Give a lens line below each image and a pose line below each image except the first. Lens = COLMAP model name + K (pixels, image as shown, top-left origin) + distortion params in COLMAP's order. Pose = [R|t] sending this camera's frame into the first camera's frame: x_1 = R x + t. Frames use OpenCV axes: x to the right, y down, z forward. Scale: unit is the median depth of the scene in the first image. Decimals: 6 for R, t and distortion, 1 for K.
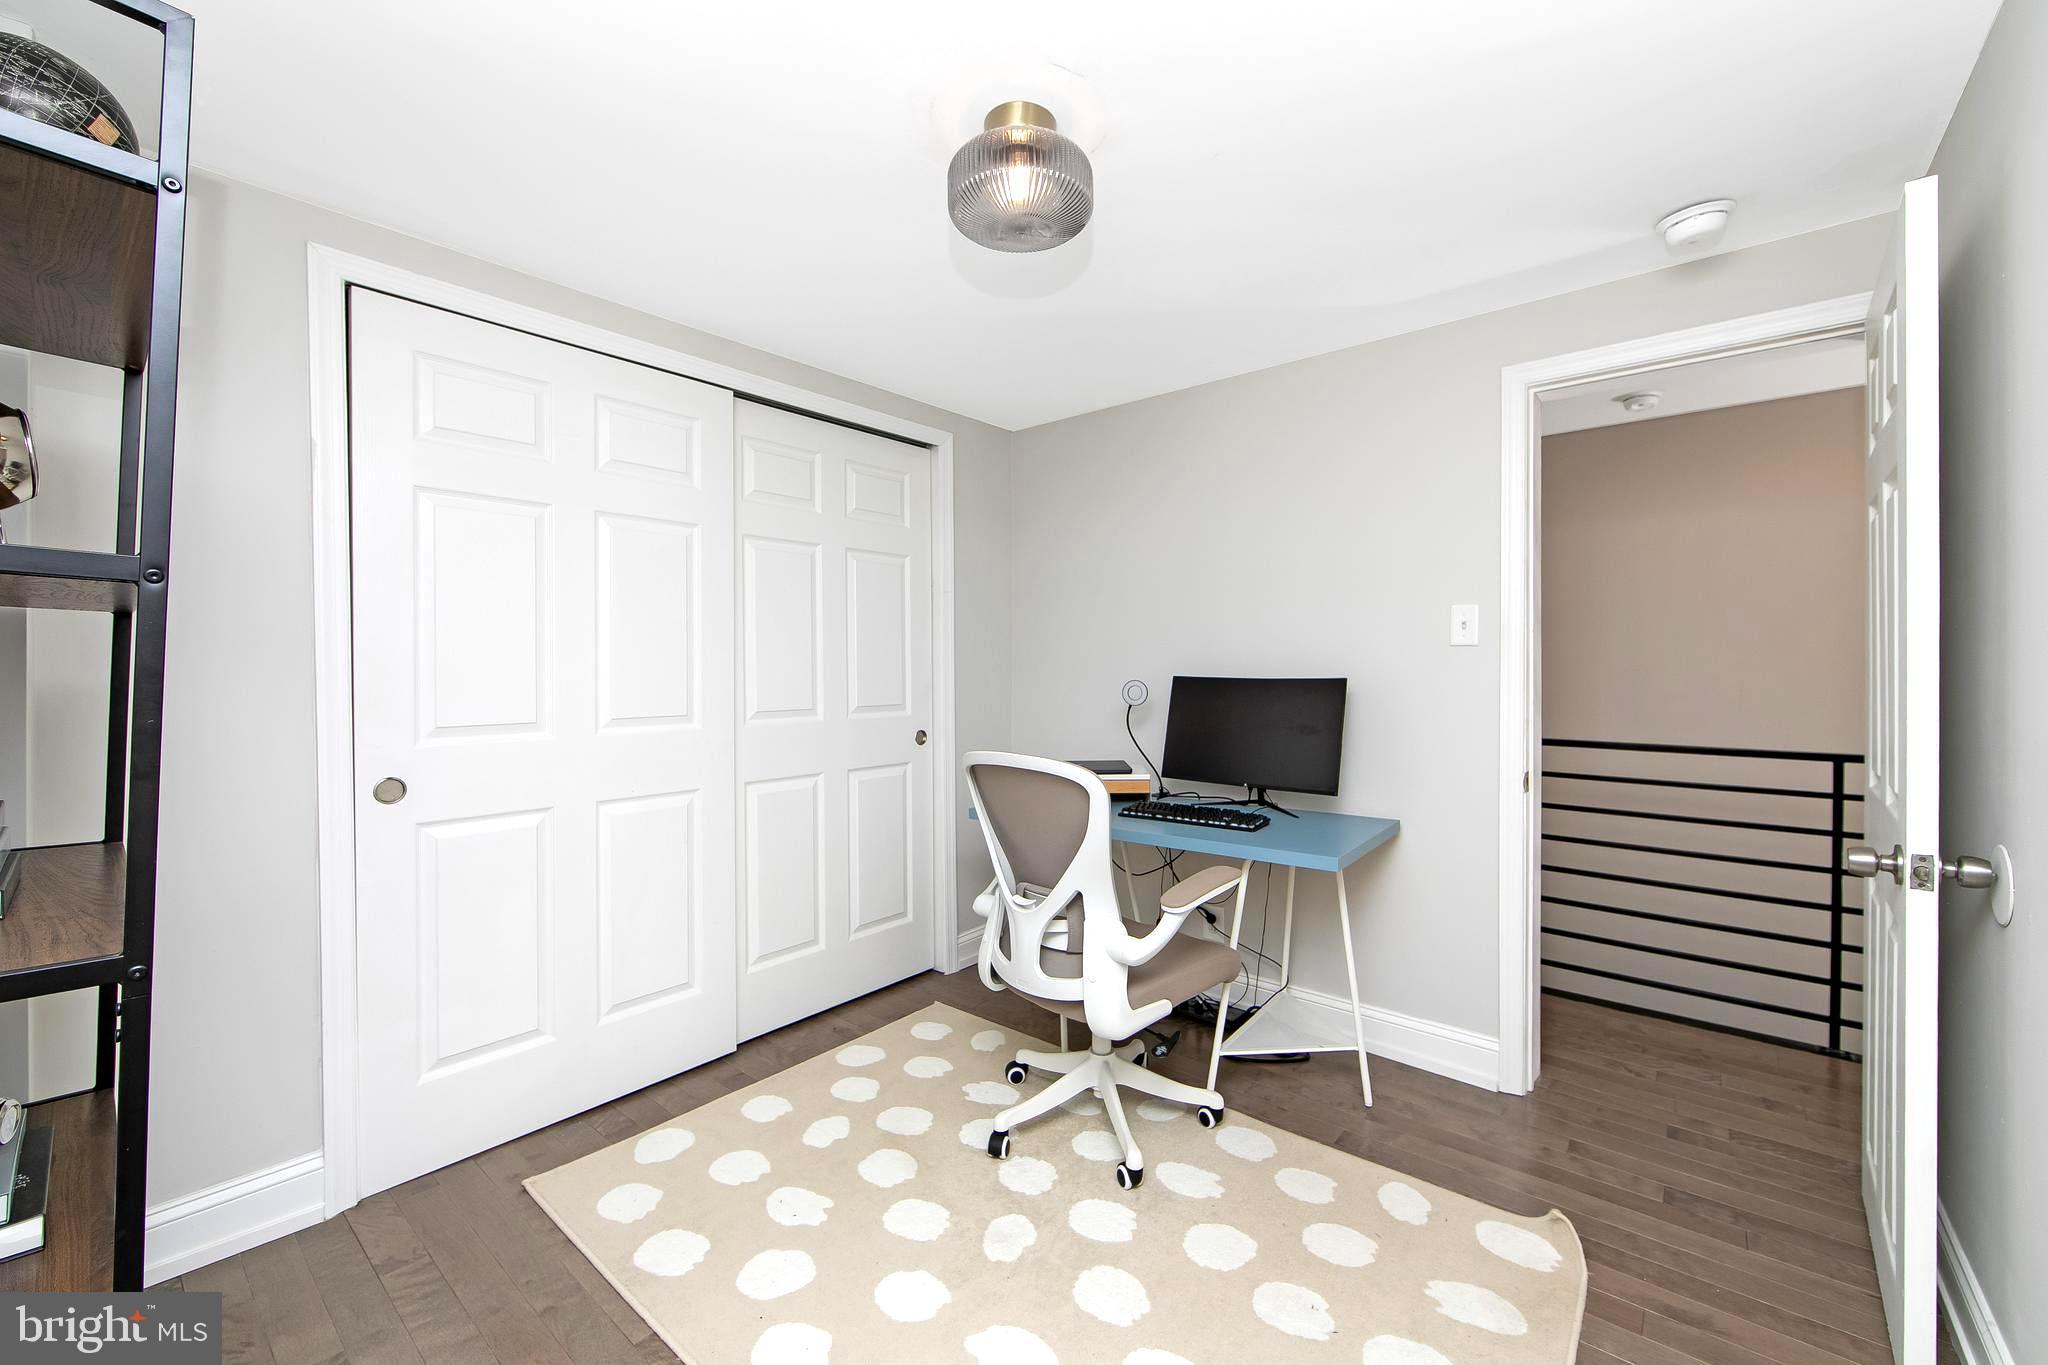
lens RADIAL K [[812.3, 0, 1026.7], [0, 812.3, 676.8], [0, 0, 1]] dist [0.010904, -0.006767]
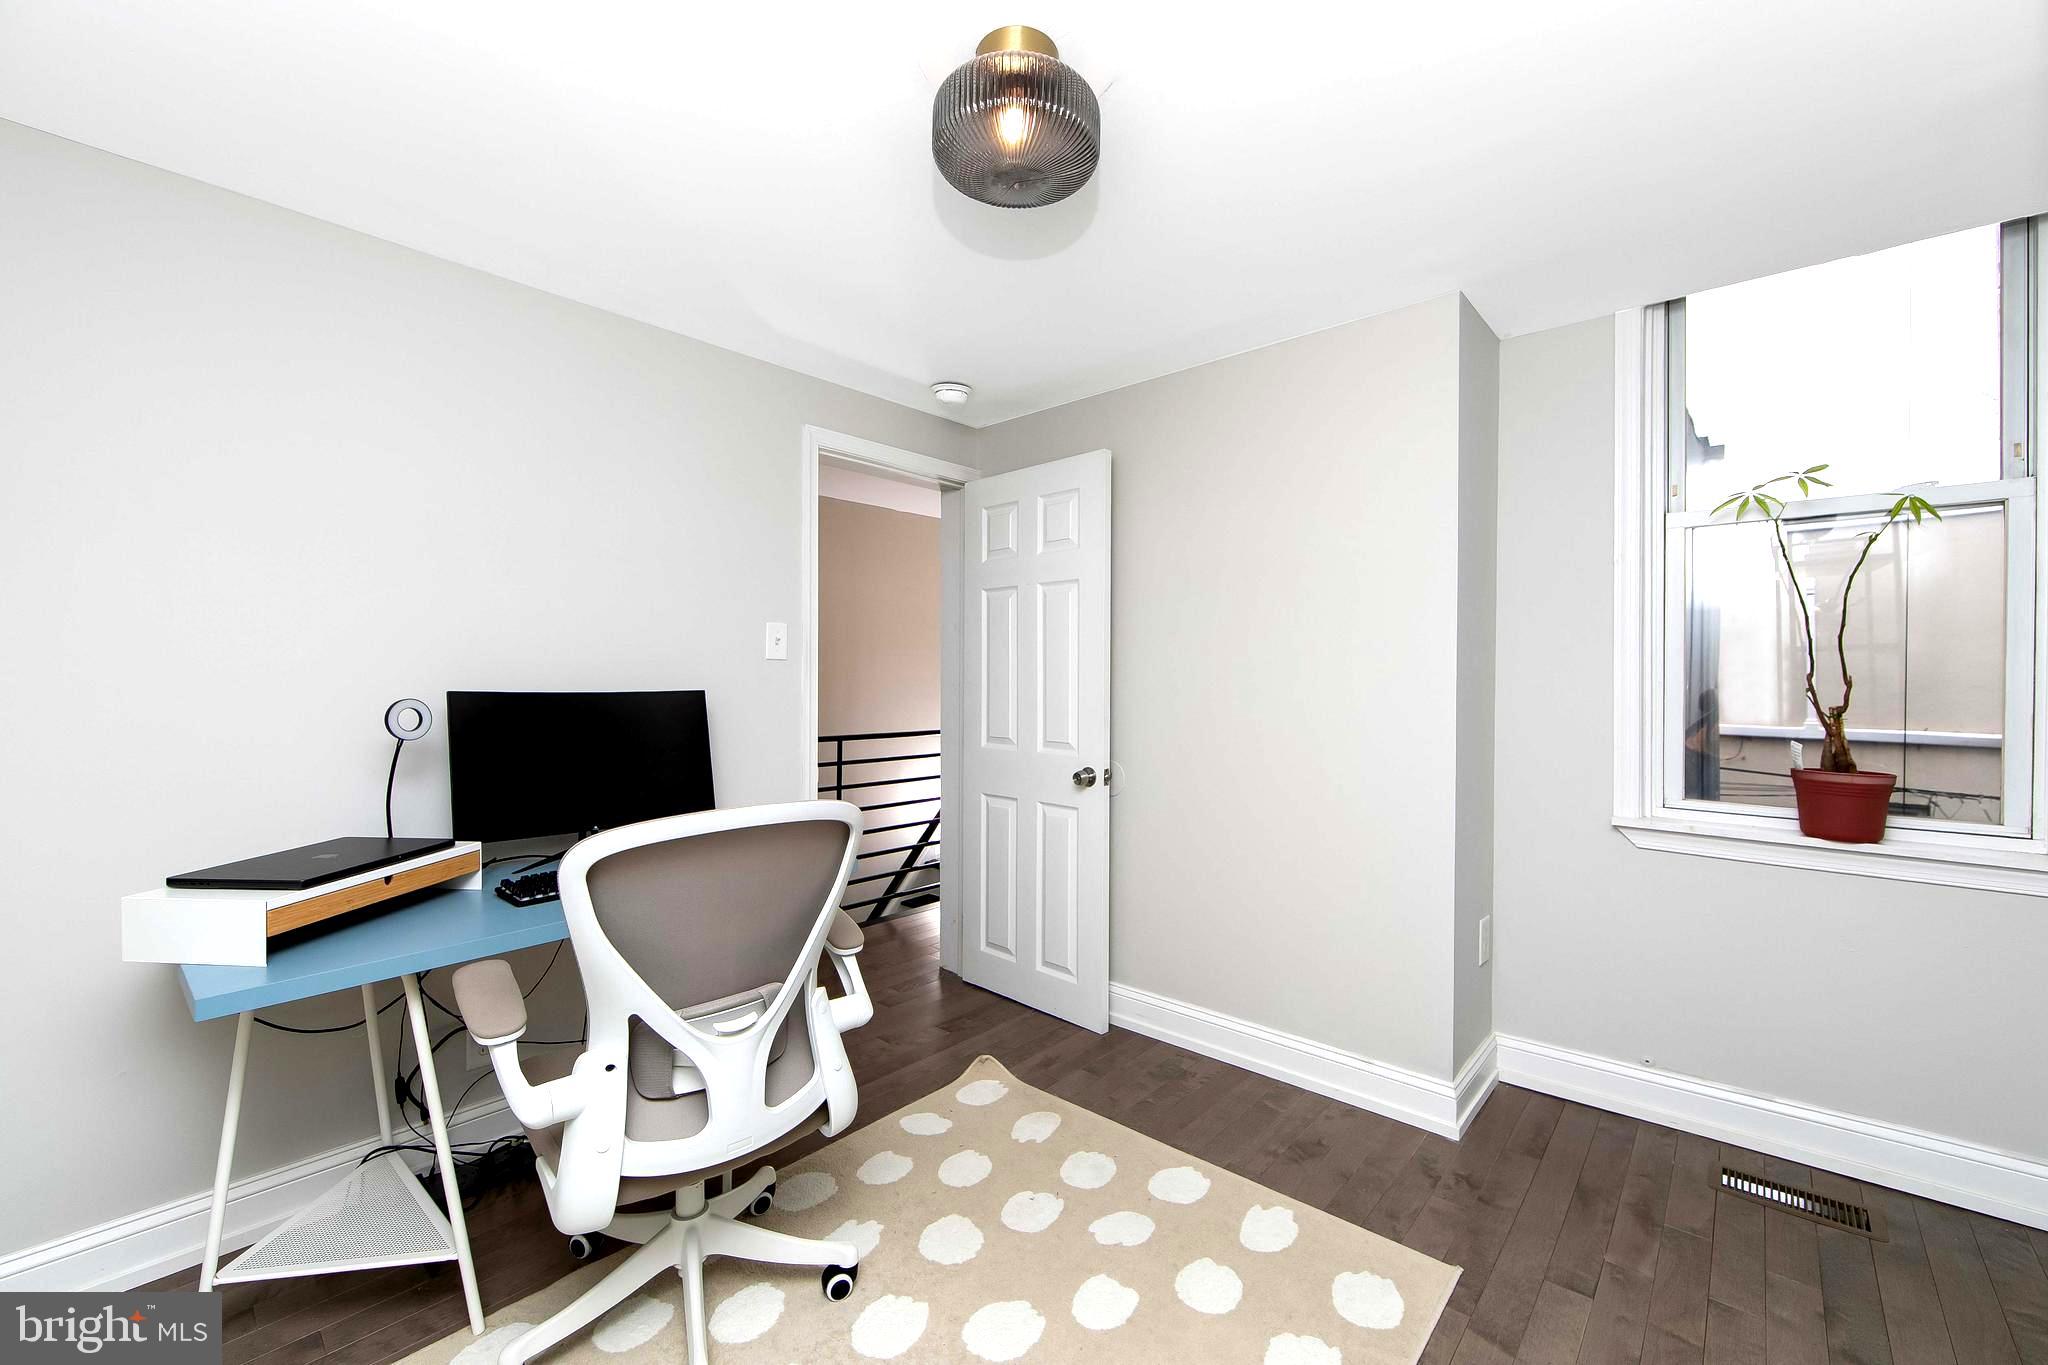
lens RADIAL K [[826.6, 0, 1026.6], [0, 826.6, 684.6], [0, 0, 1]] dist [-0.003890, 0.000002]
pose [[0.019479, -0.004755, 0.999799, -0.615778], [0.012099, 0.999917, 0.004520, -0.005316], [-0.999737, 0.012008, 0.019534, 0.674382]]
